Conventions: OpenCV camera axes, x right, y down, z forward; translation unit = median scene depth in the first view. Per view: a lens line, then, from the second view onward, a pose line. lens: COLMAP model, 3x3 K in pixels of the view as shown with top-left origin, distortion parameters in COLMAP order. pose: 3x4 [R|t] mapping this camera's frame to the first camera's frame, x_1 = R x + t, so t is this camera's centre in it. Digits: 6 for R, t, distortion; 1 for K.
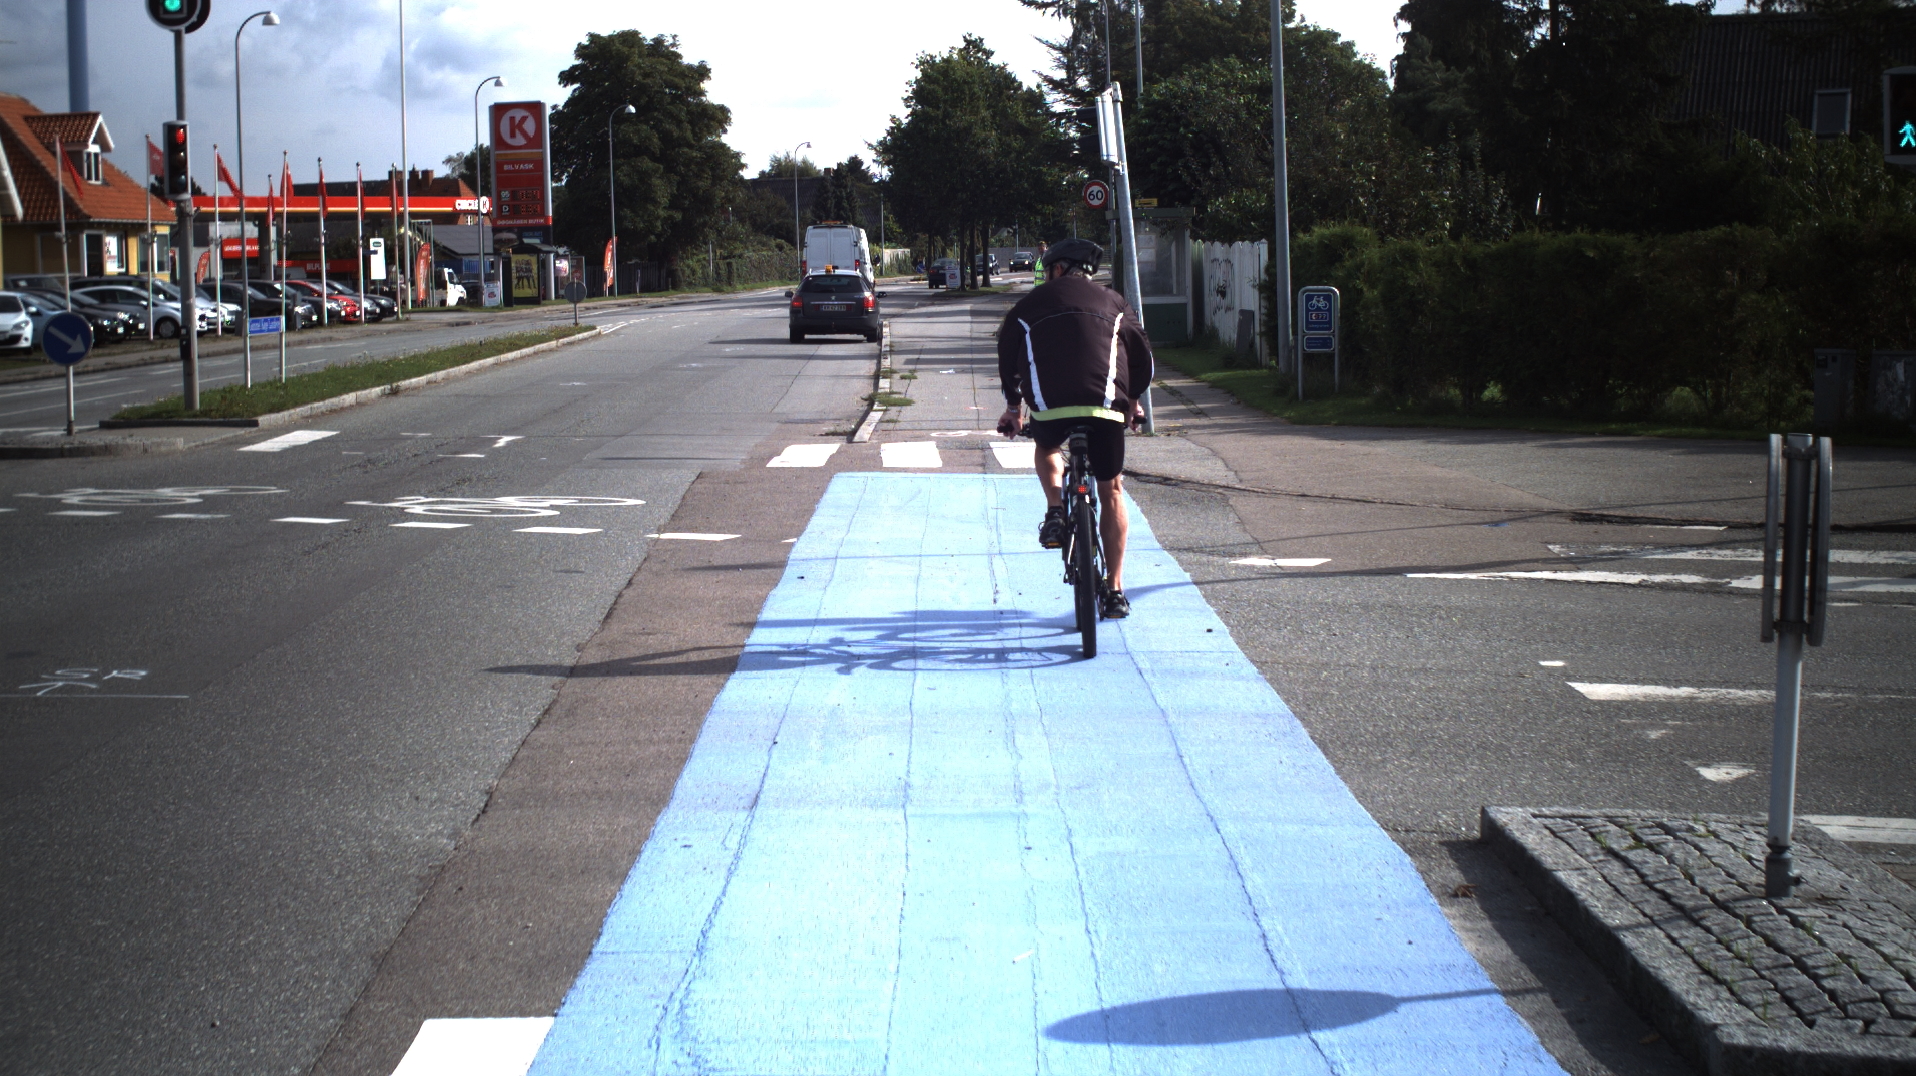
lens RADIAL K [[3645.4, 0, 958.0], [0, 3645.4, 538.0], [0, 0, 1]] dist [-0.266485, 0.409928]
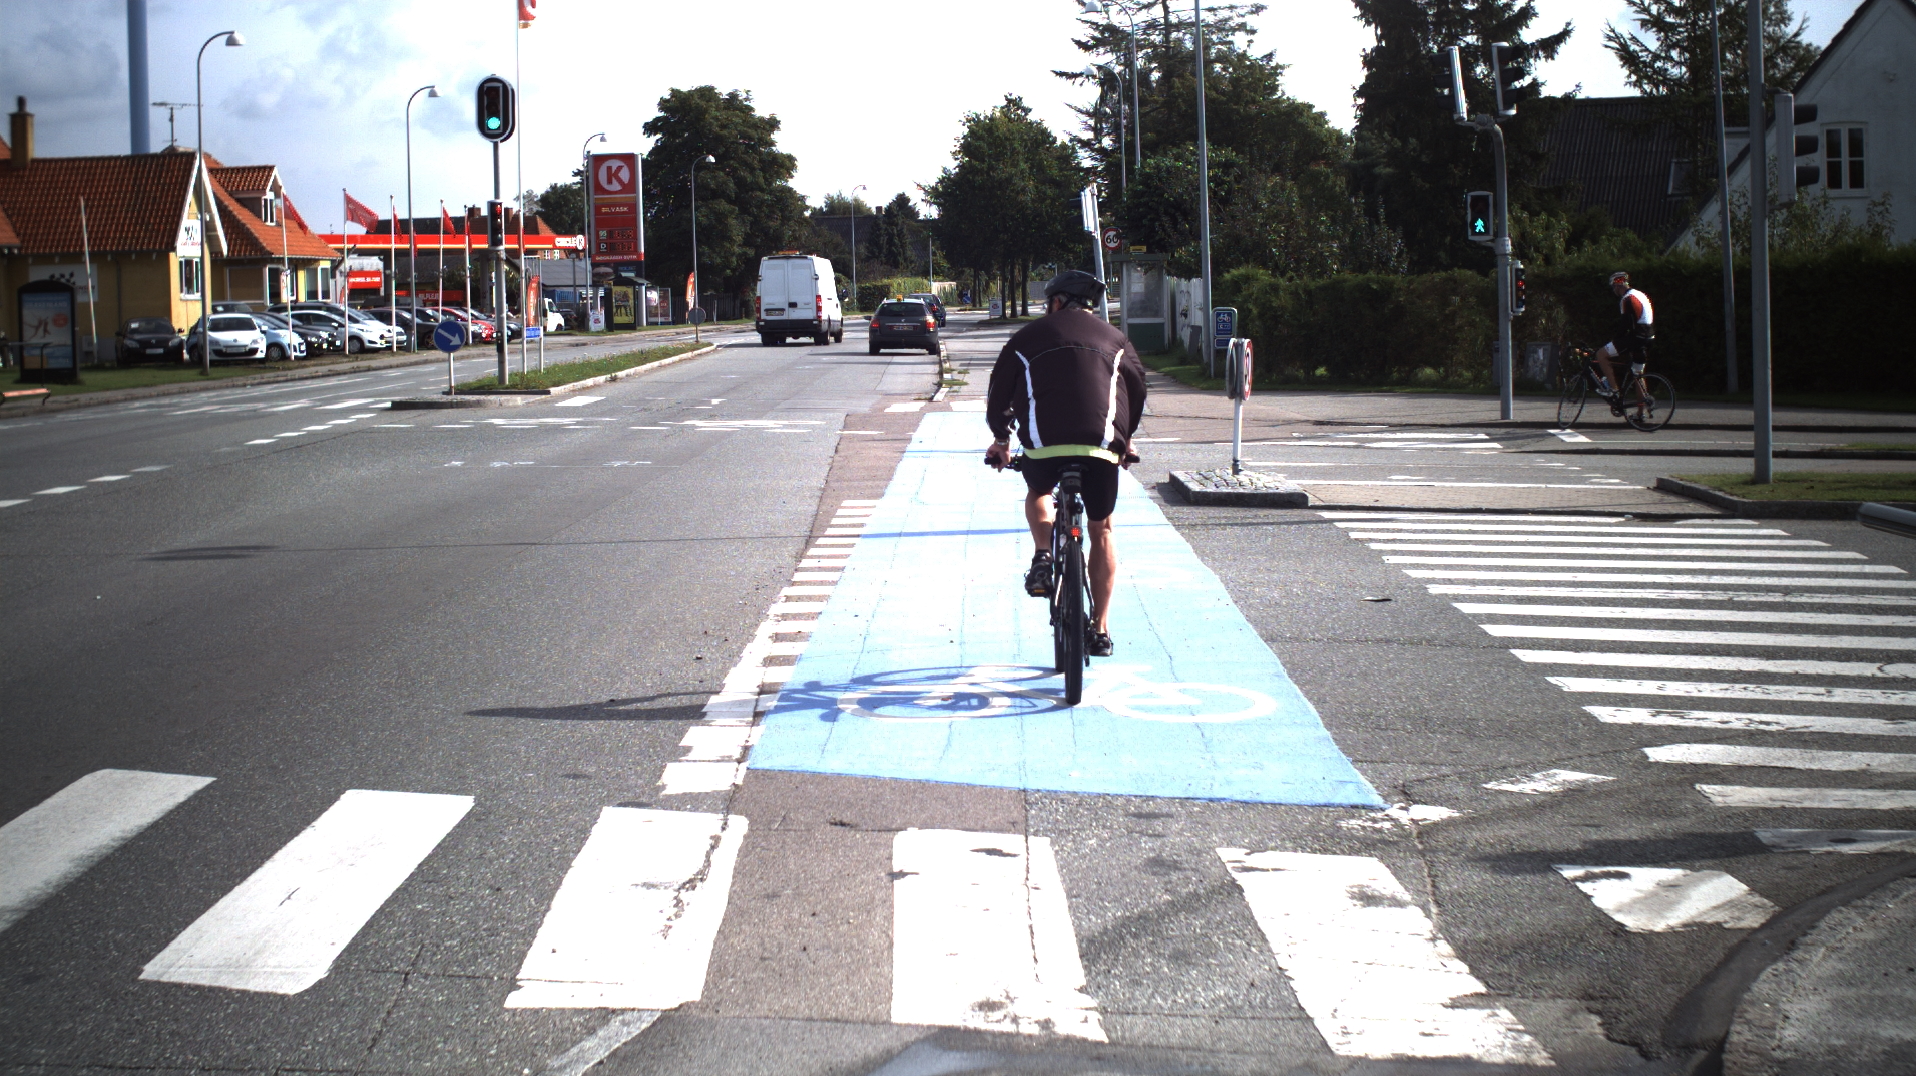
lens RADIAL K [[3645.4, 0, 958.0], [0, 3645.4, 538.0], [0, 0, 1]] dist [-0.266485, 0.409928]
pose [[0.999927, 0.002746, -0.011785, 0.000560], [-0.002853, 0.999955, -0.009085, 0.014507], [0.011759, 0.009118, 0.999889, -0.184651]]
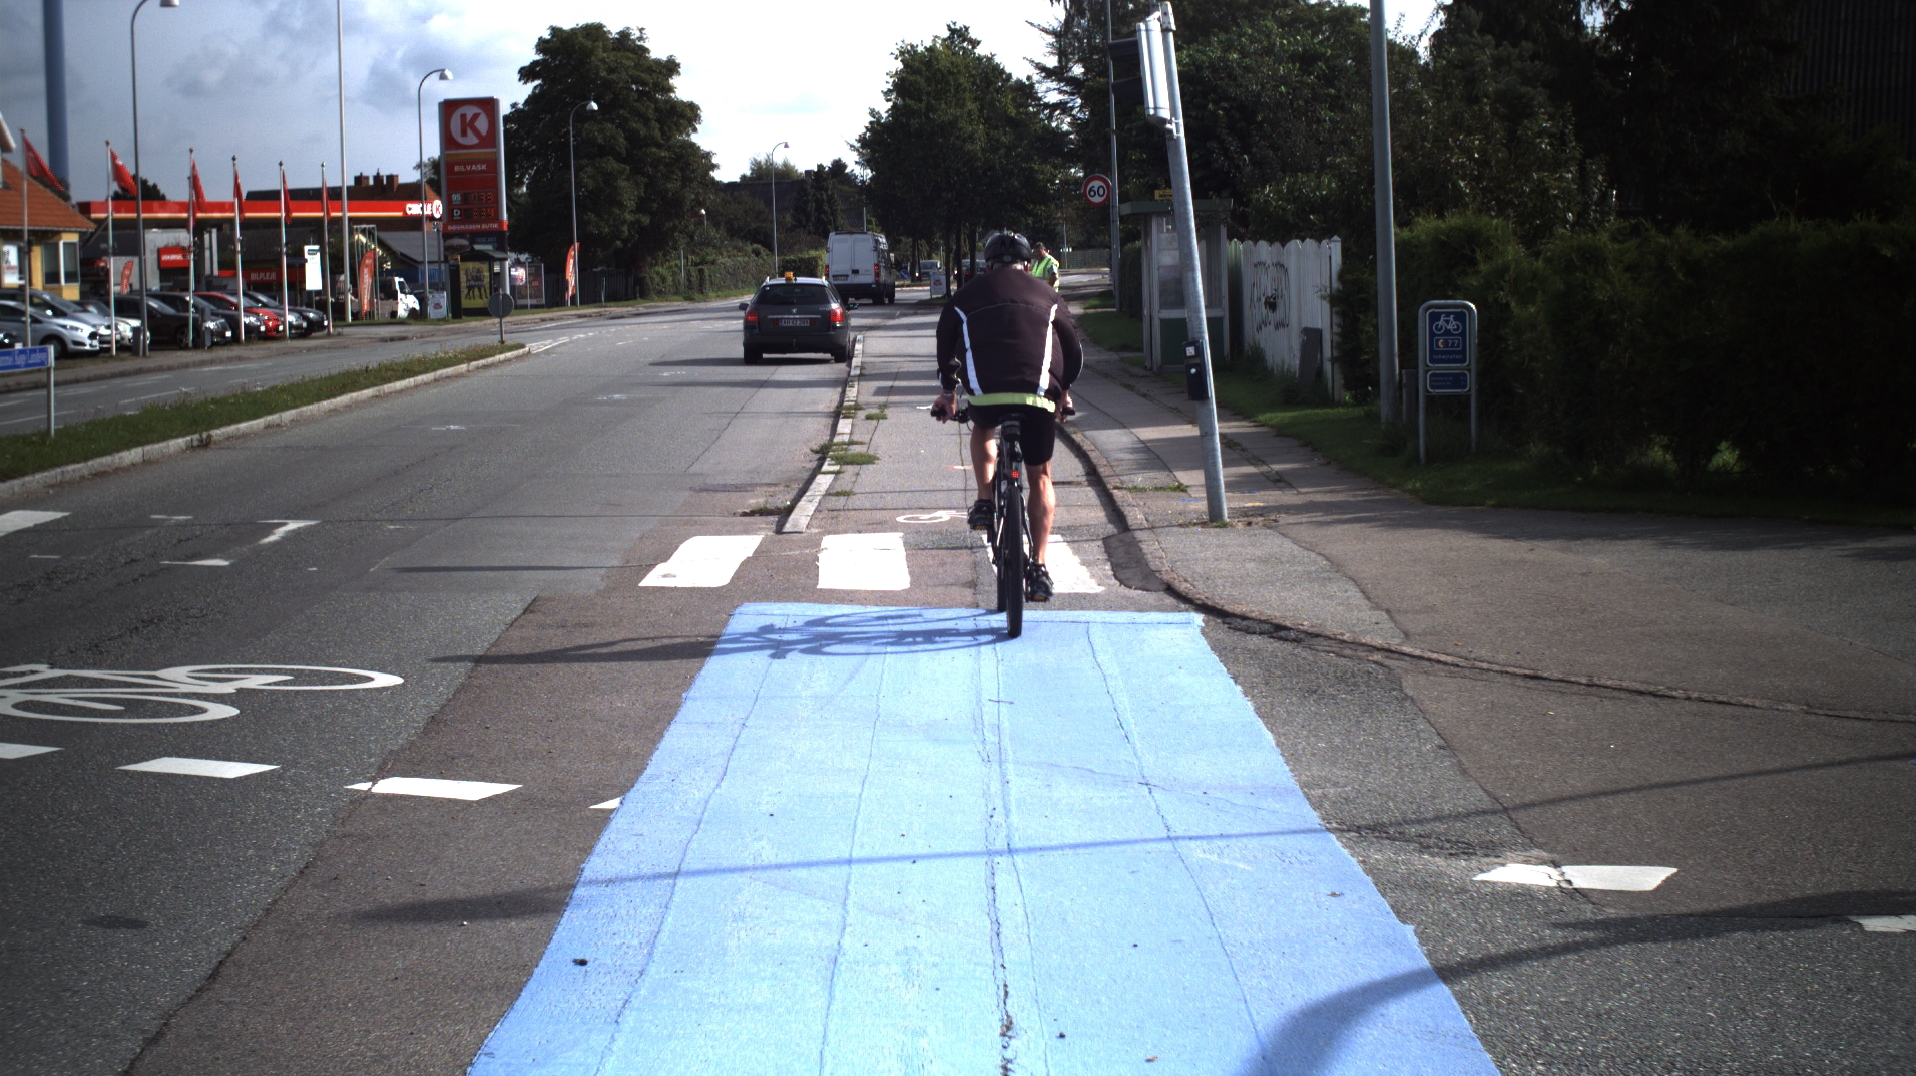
lens RADIAL K [[3645.4, 0, 958.0], [0, 3645.4, 538.0], [0, 0, 1]] dist [-0.266485, 0.409928]
pose [[0.999977, -0.006125, 0.003072, 0.000592], [0.006129, 0.999980, -0.001327, -0.007117], [-0.003064, 0.001345, 0.999994, 0.092409]]
